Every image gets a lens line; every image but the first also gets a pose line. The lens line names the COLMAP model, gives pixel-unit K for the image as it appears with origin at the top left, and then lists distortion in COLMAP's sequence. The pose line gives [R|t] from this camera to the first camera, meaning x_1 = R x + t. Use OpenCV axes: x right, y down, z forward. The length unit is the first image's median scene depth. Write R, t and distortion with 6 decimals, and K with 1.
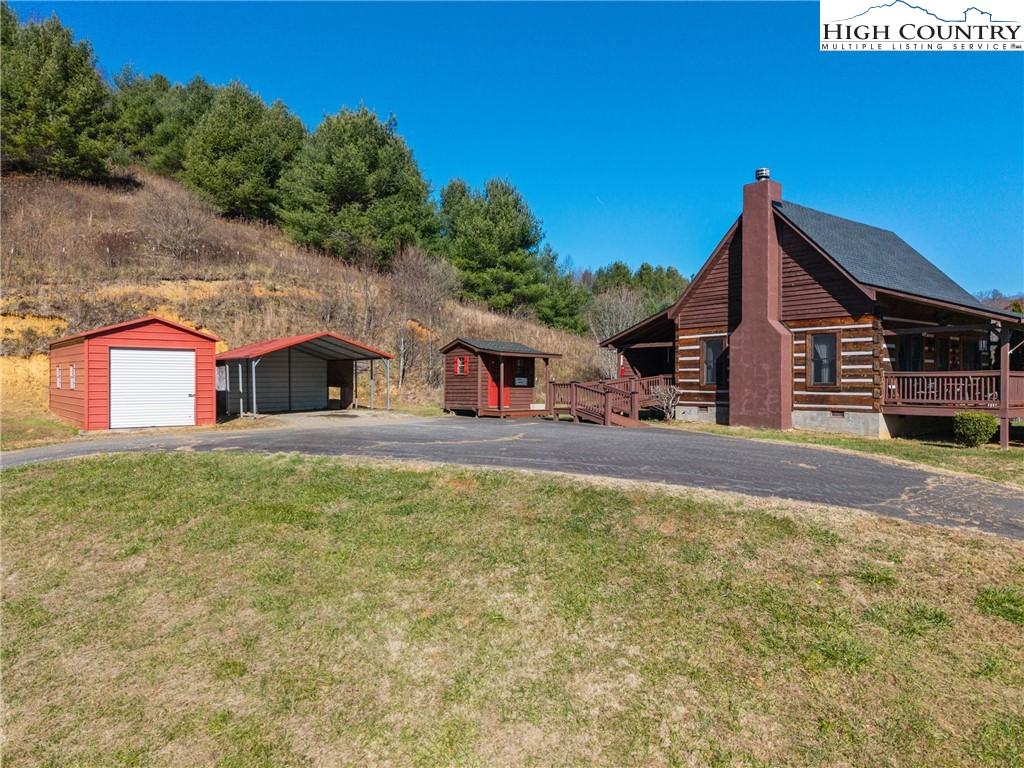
lens RADIAL K [[711.0, 0, 512.0], [0, 711.0, 384.0], [0, 0, 1]] dist [0.021794, -0.002161]
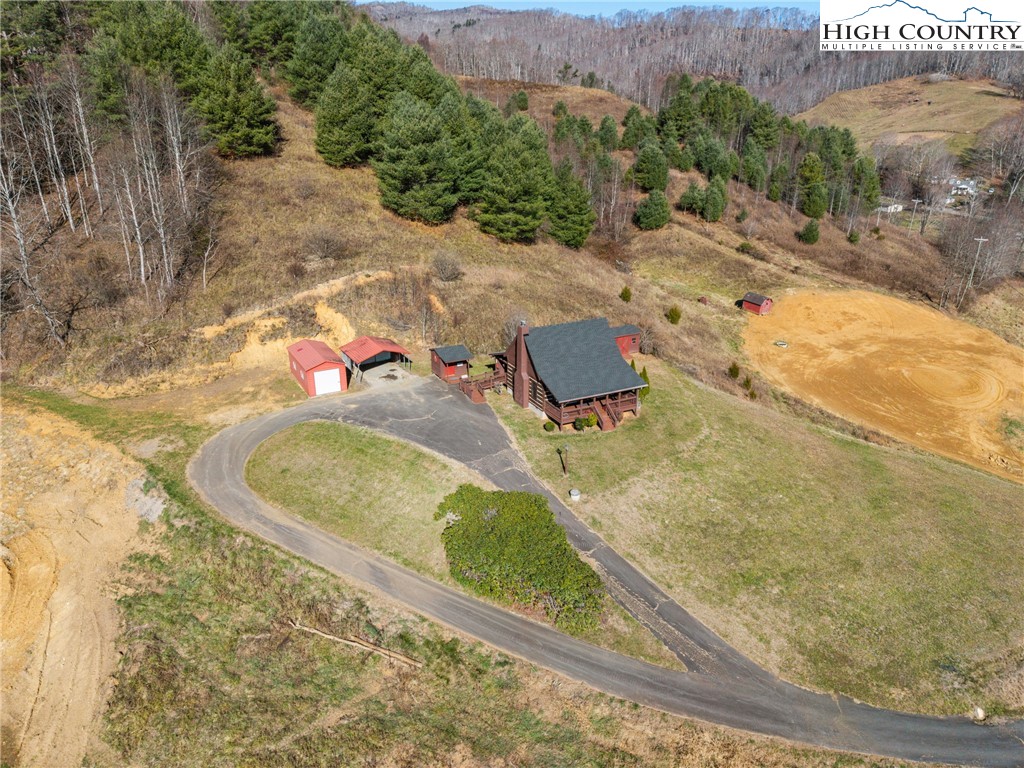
lens RADIAL K [[711.0, 0, 512.0], [0, 711.0, 384.0], [0, 0, 1]] dist [0.021794, -0.002161]
pose [[0.985295, 0.058919, -0.160384, 0.747958], [-0.000543, 0.939741, 0.341887, -0.988876], [0.170863, -0.336773, 0.925954, -1.642154]]
